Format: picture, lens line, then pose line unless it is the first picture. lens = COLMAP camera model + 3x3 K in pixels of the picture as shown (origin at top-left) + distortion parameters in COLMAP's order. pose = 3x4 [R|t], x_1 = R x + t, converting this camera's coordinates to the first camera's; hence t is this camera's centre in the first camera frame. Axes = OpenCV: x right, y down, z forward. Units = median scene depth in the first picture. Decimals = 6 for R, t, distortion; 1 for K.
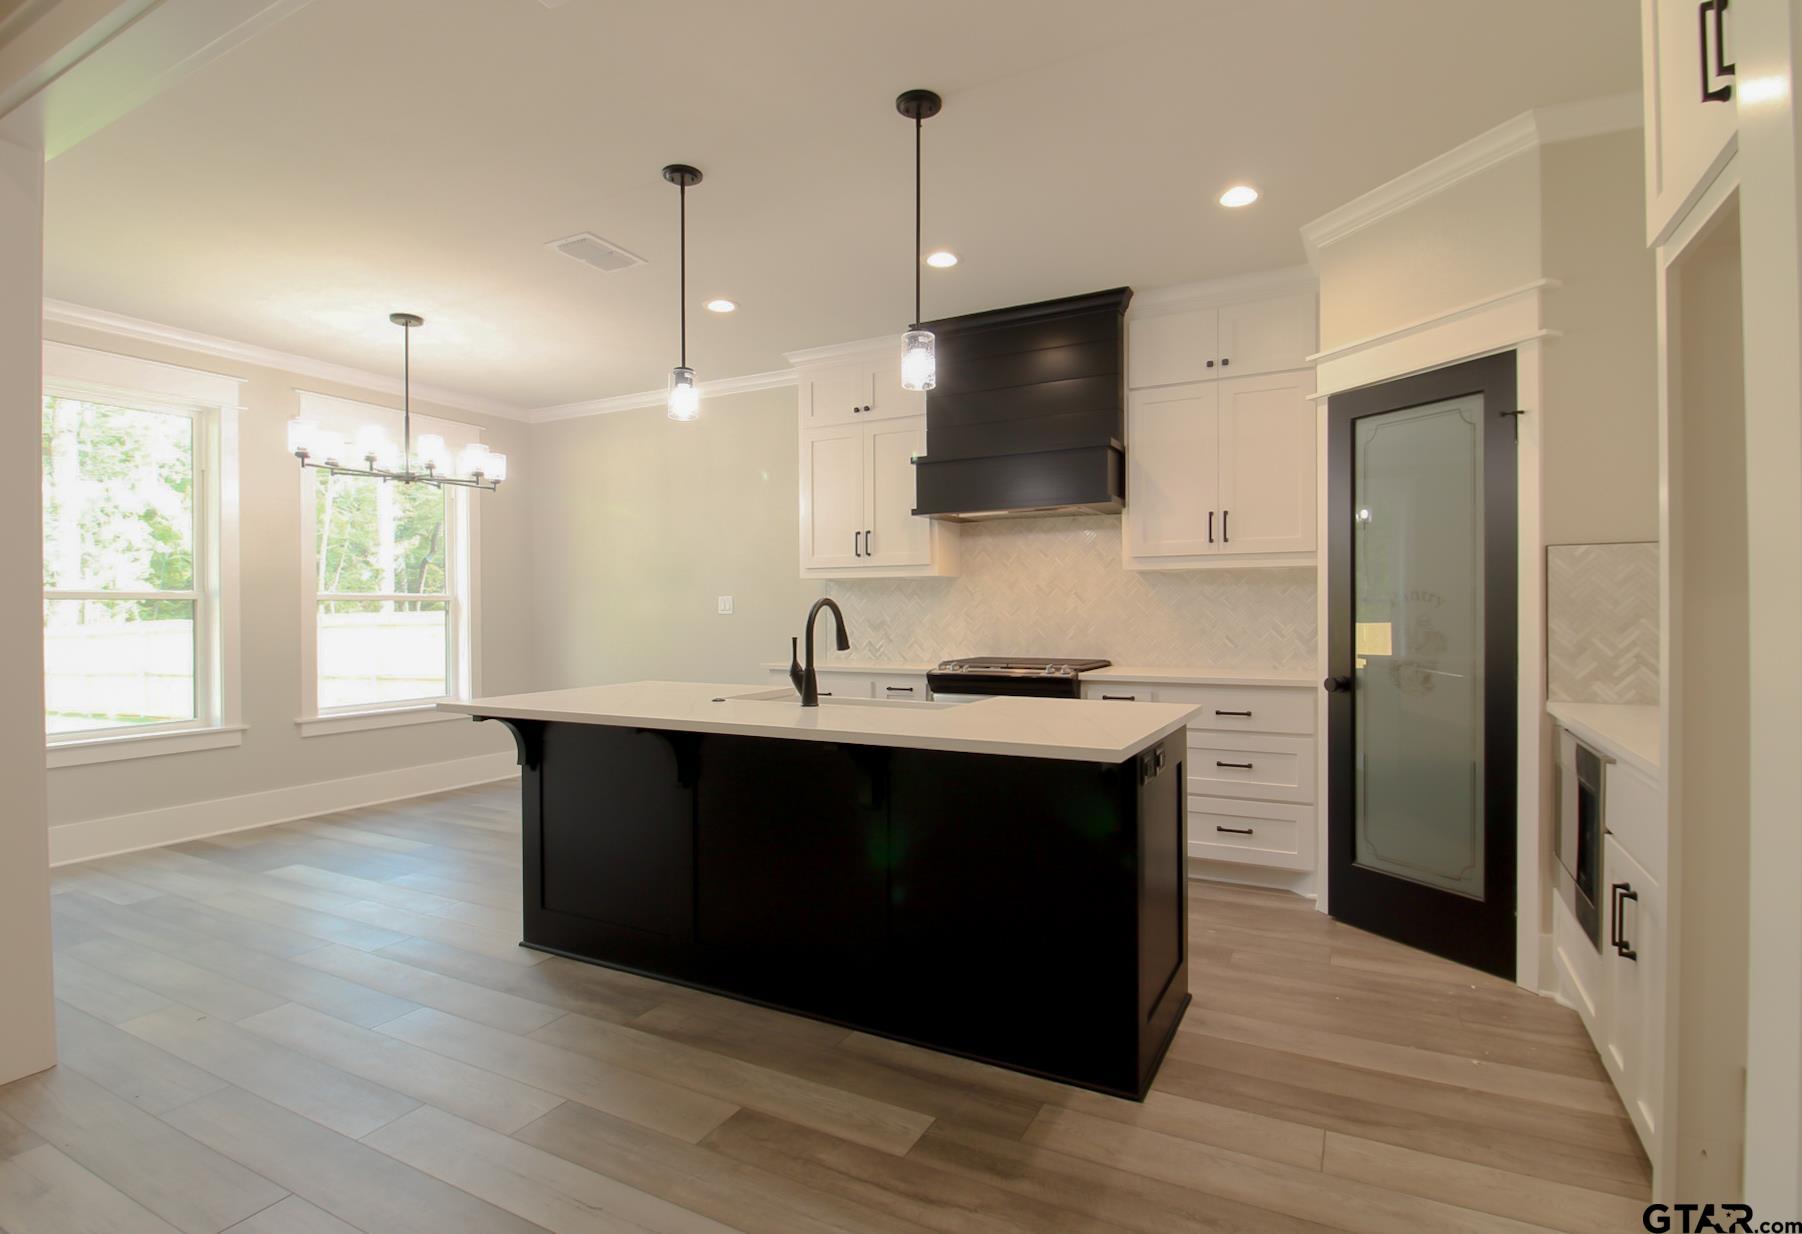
lens RADIAL K [[882.2, 0, 901.0], [0, 882.2, 617.0], [0, 0, 1]] dist [0.003508, -0.018833]
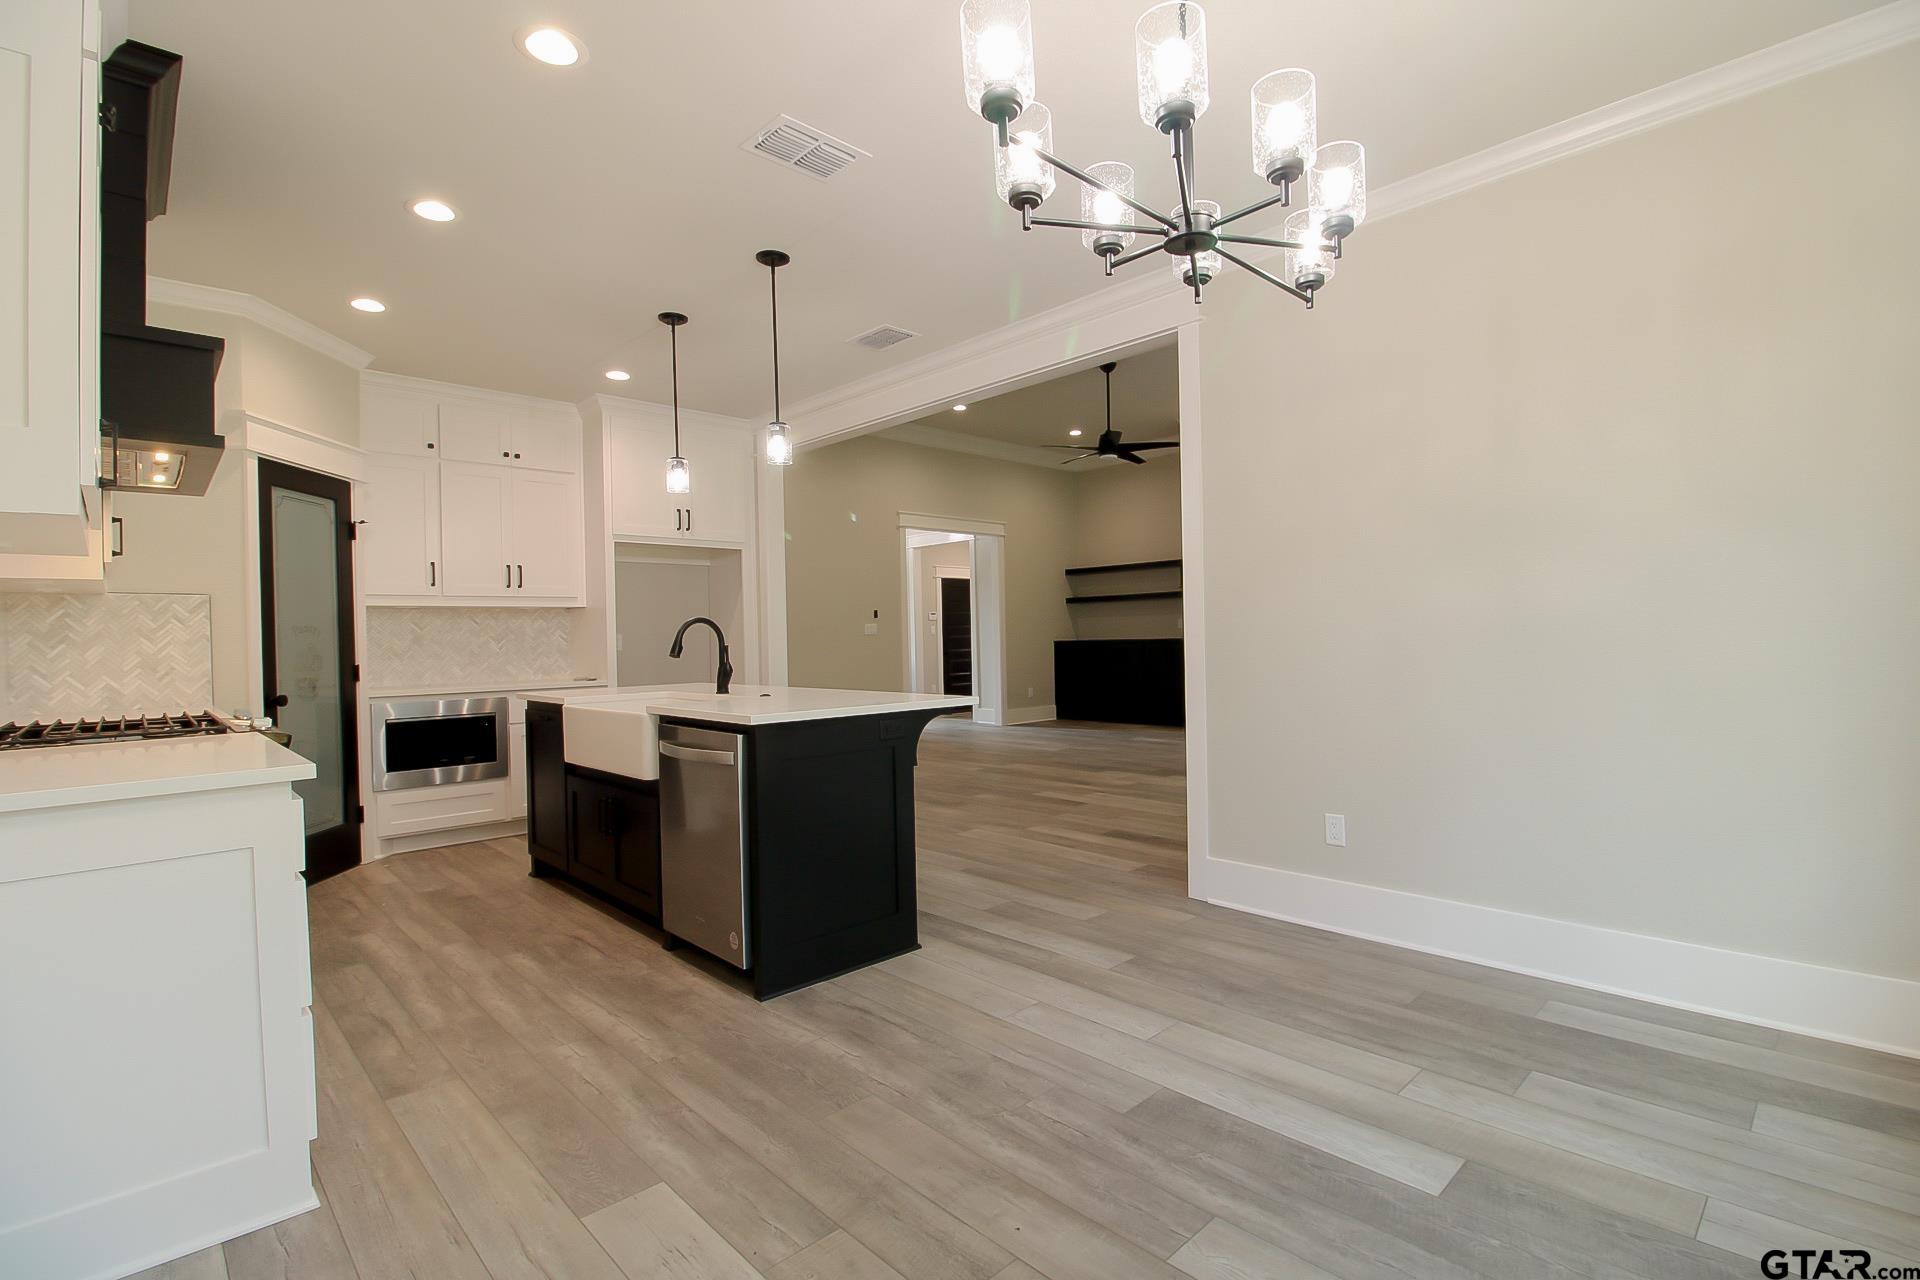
lens RADIAL K [[887.8, 0, 986.8], [0, 887.8, 639.6], [0, 0, 1]] dist [0.000445, -0.013415]
pose [[-0.953405, 0.026479, 0.300529, -0.586600], [0.031028, 0.999465, 0.010372, 0.007694], [-0.300093, 0.019214, -0.953716, 1.393252]]
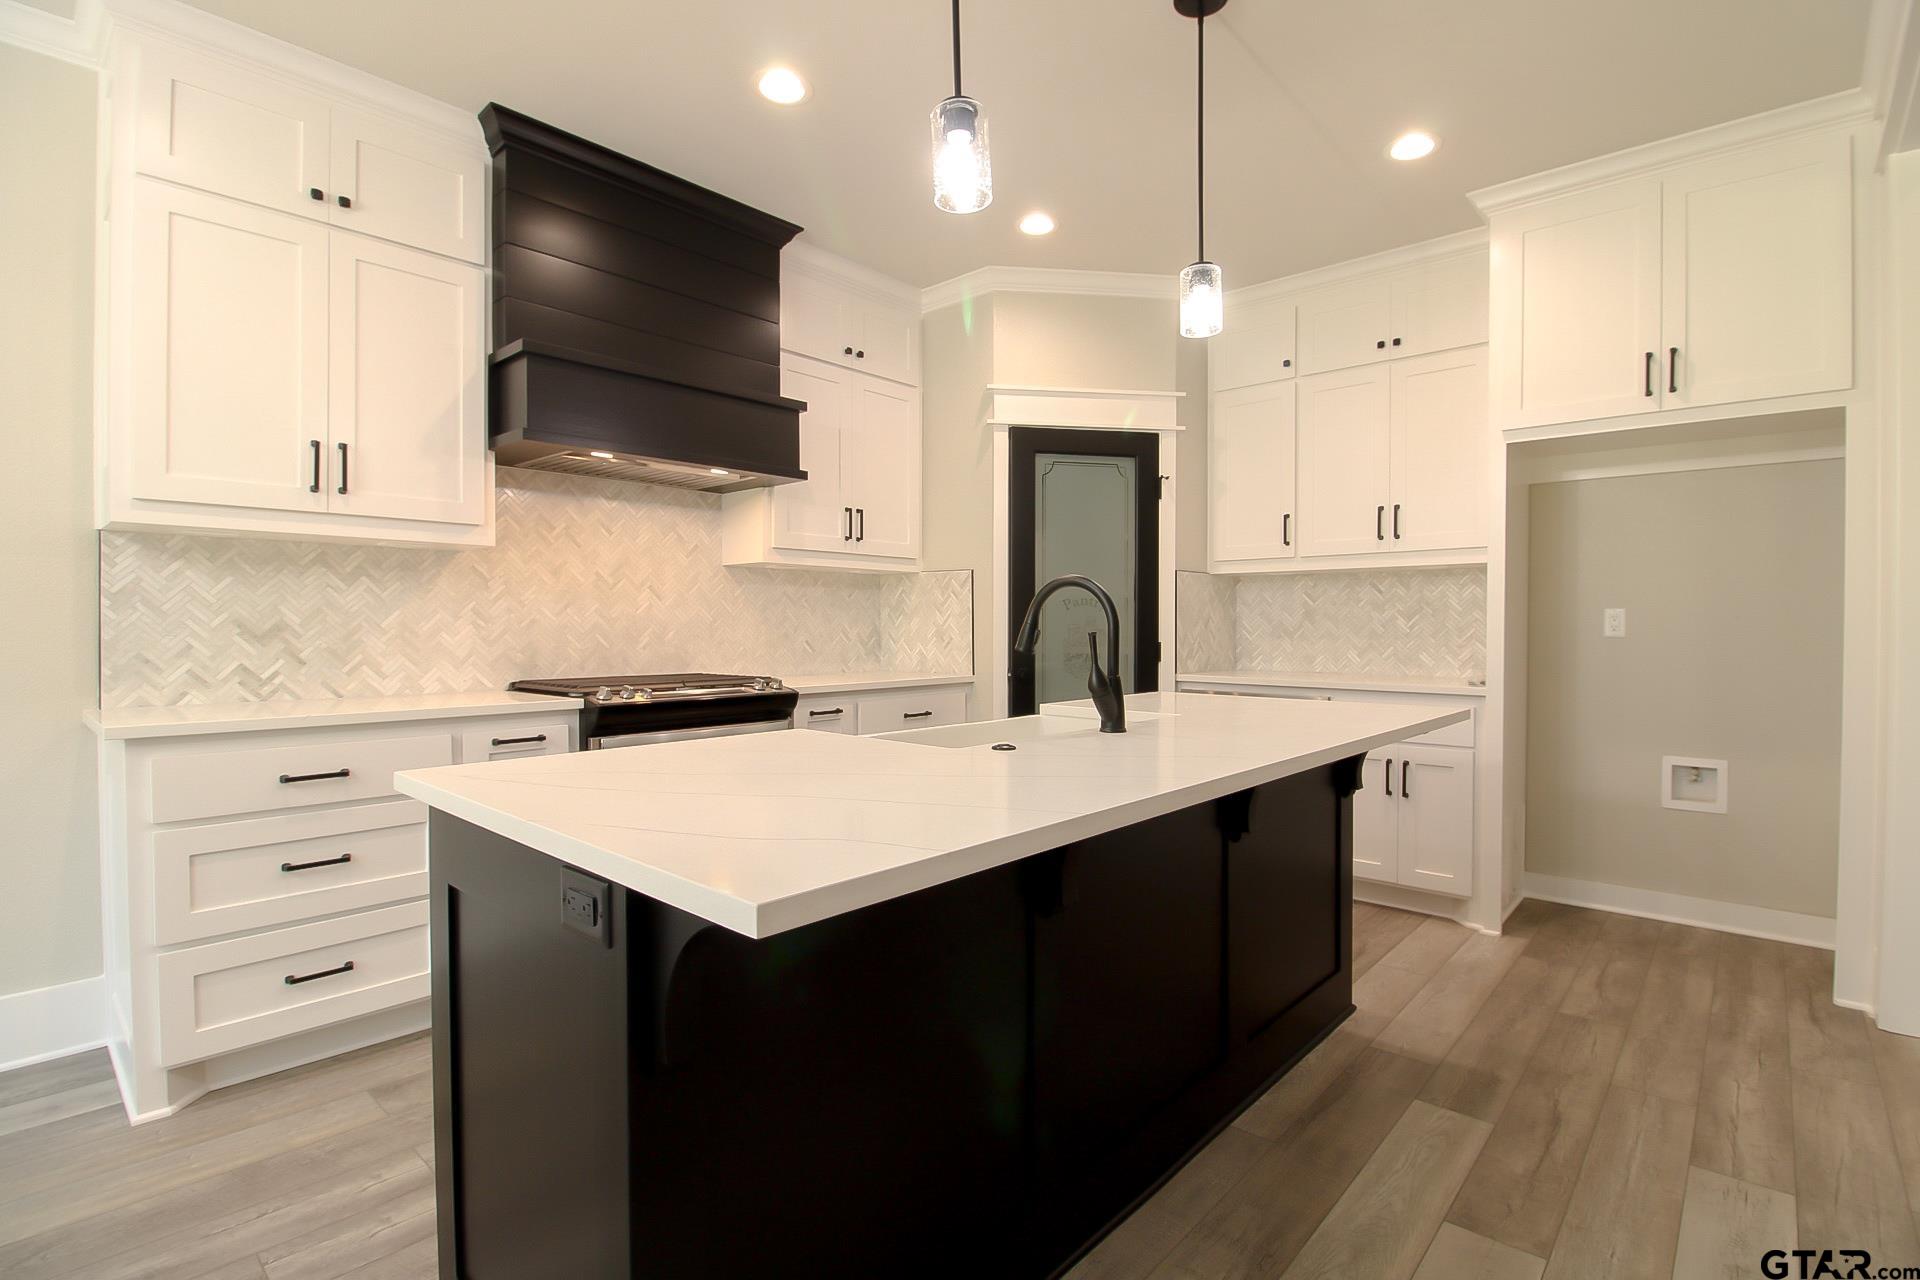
lens RADIAL K [[893.3, 0, 986.0], [0, 893.3, 638.2], [0, 0, 1]] dist [0.001926, -0.014714]
pose [[0.228983, -0.006002, 0.973412, -0.498466], [0.006081, 0.999970, 0.004736, 0.015325], [-0.973411, 0.004835, 0.229013, 0.582930]]
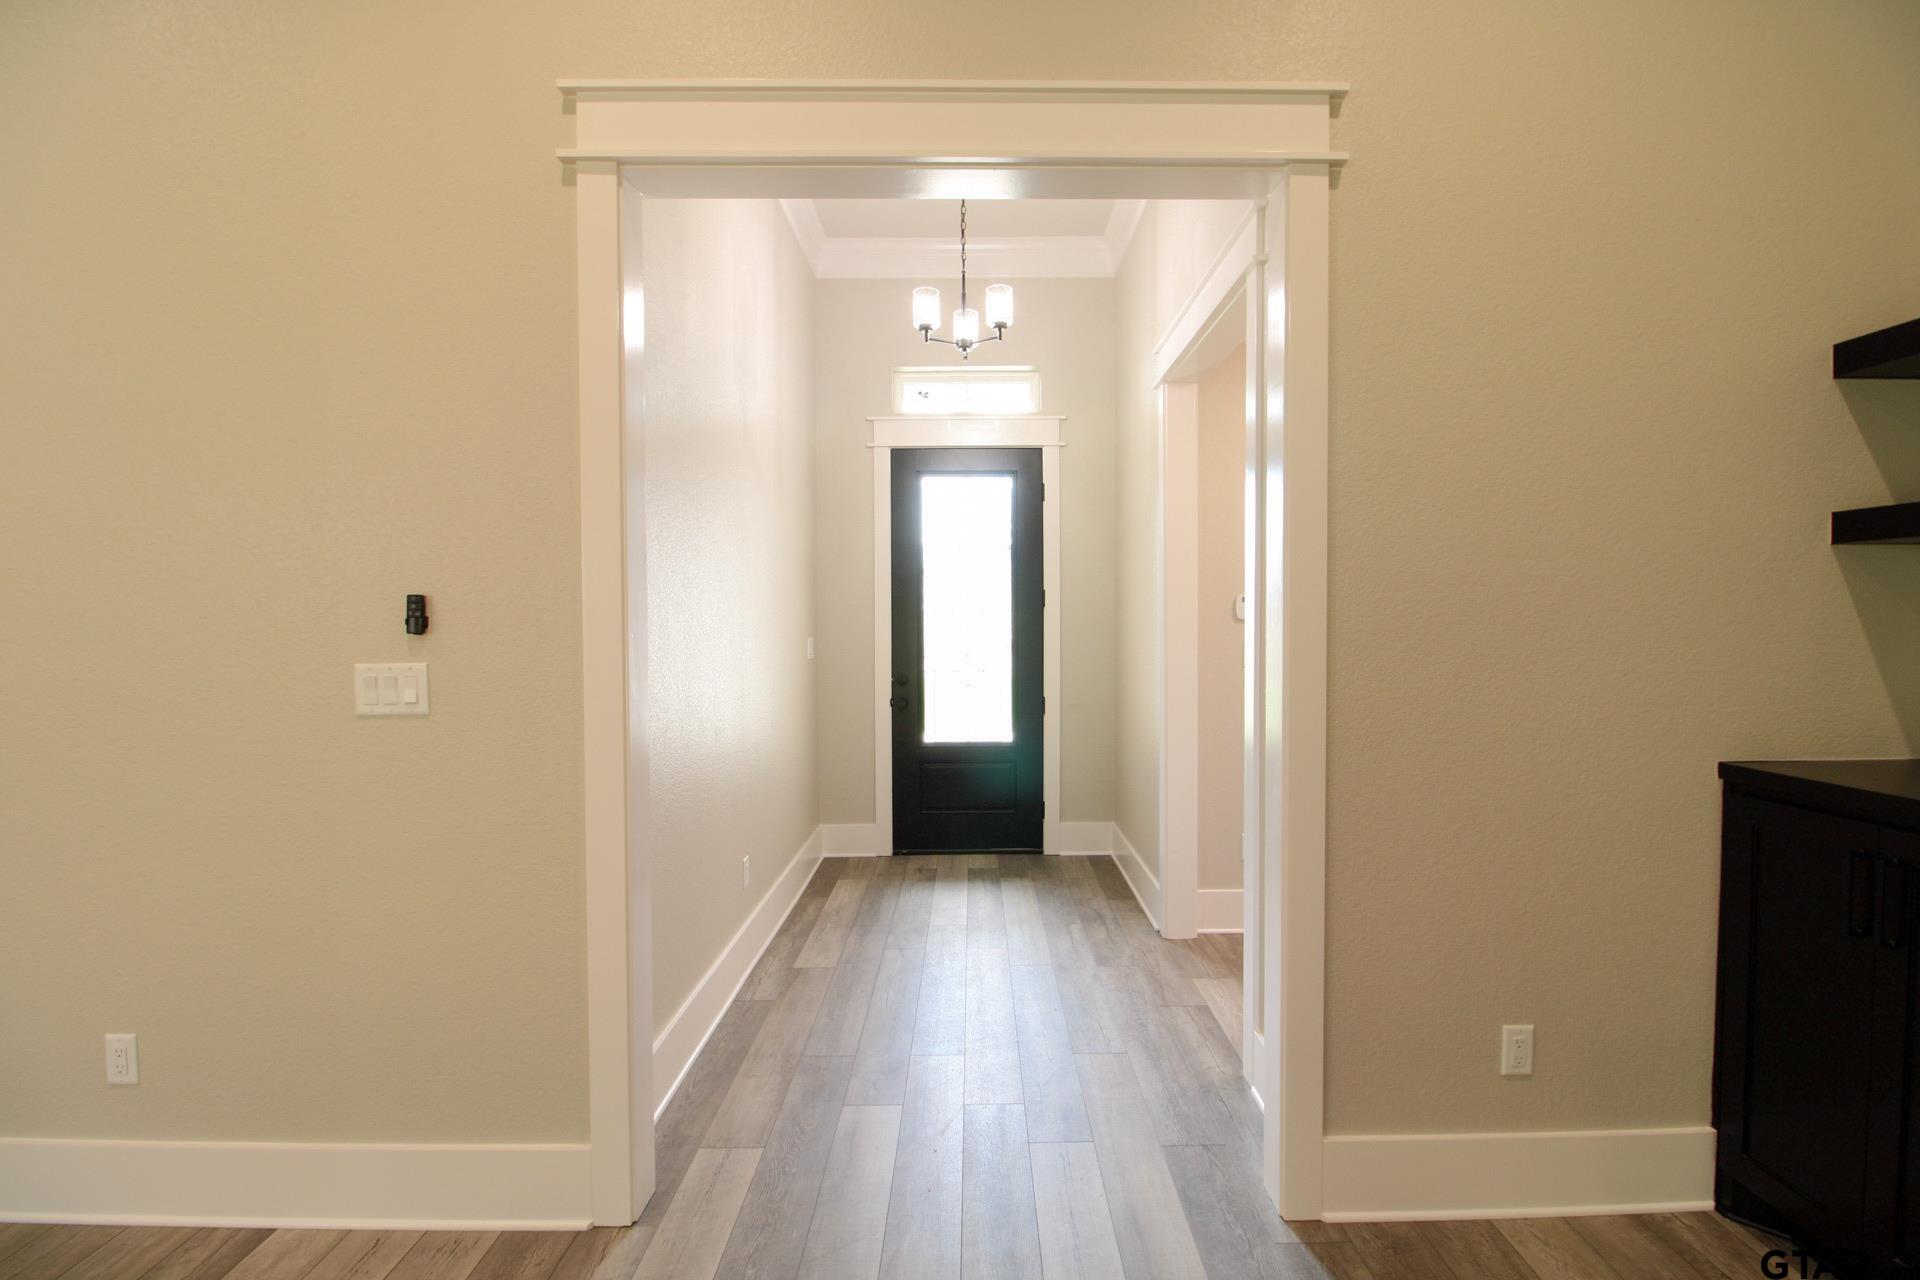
lens RADIAL K [[889.7, 0, 984.7], [0, 889.7, 638.9], [0, 0, 1]] dist [0.000904, -0.013675]
pose [[-0.487459, -0.010193, 0.873086, -0.185130], [0.016498, 0.999646, 0.020882, -0.034492], [-0.872990, 0.024584, -0.487118, -0.679475]]
